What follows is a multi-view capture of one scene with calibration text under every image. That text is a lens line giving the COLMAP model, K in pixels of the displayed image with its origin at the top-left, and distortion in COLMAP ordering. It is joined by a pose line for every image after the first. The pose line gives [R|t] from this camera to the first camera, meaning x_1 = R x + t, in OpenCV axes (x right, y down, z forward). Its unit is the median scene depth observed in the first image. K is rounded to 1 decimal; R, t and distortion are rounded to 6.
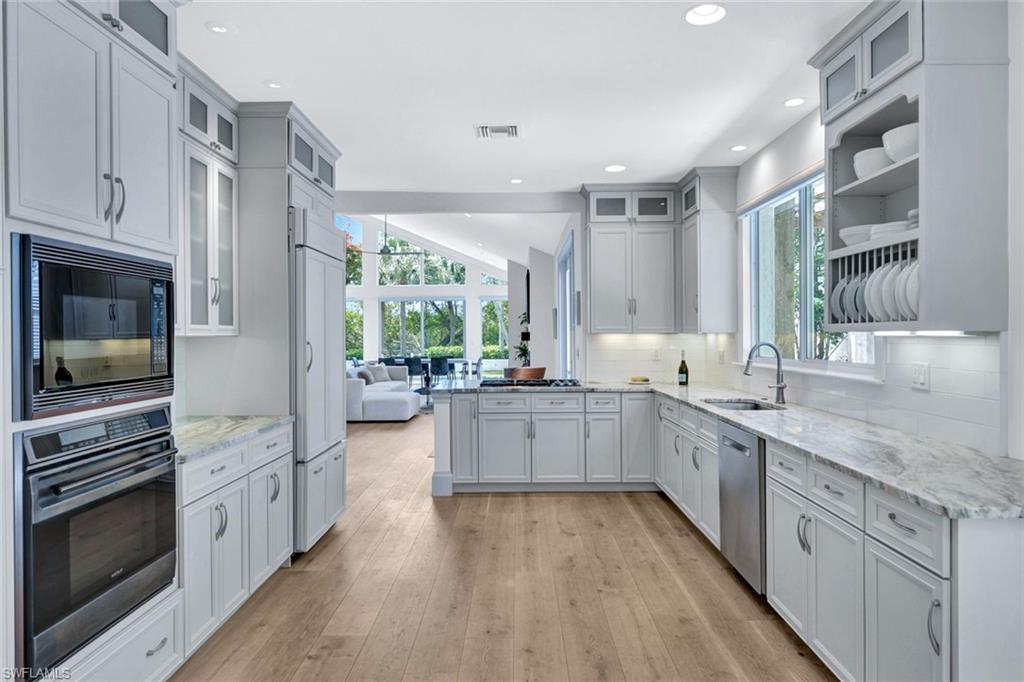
lens RADIAL K [[644.7, 0, 512.3], [0, 644.7, 338.0], [0, 0, 1]] dist [0.000141, 0.000126]
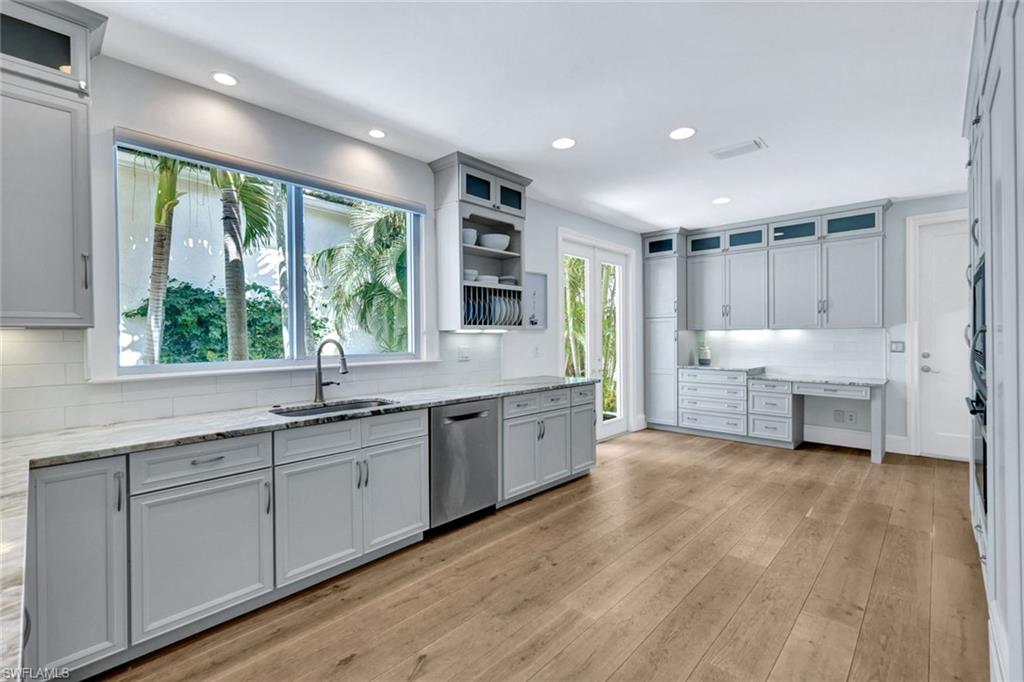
lens RADIAL K [[449.7, 0, 512.2], [0, 449.7, 337.0], [0, 0, 1]] dist [0.004916, 0.000430]
pose [[-0.735076, 0.012193, 0.677875, -0.318330], [0.018974, 0.999817, 0.002591, 0.007116], [-0.677719, 0.014767, -0.735173, 1.547288]]
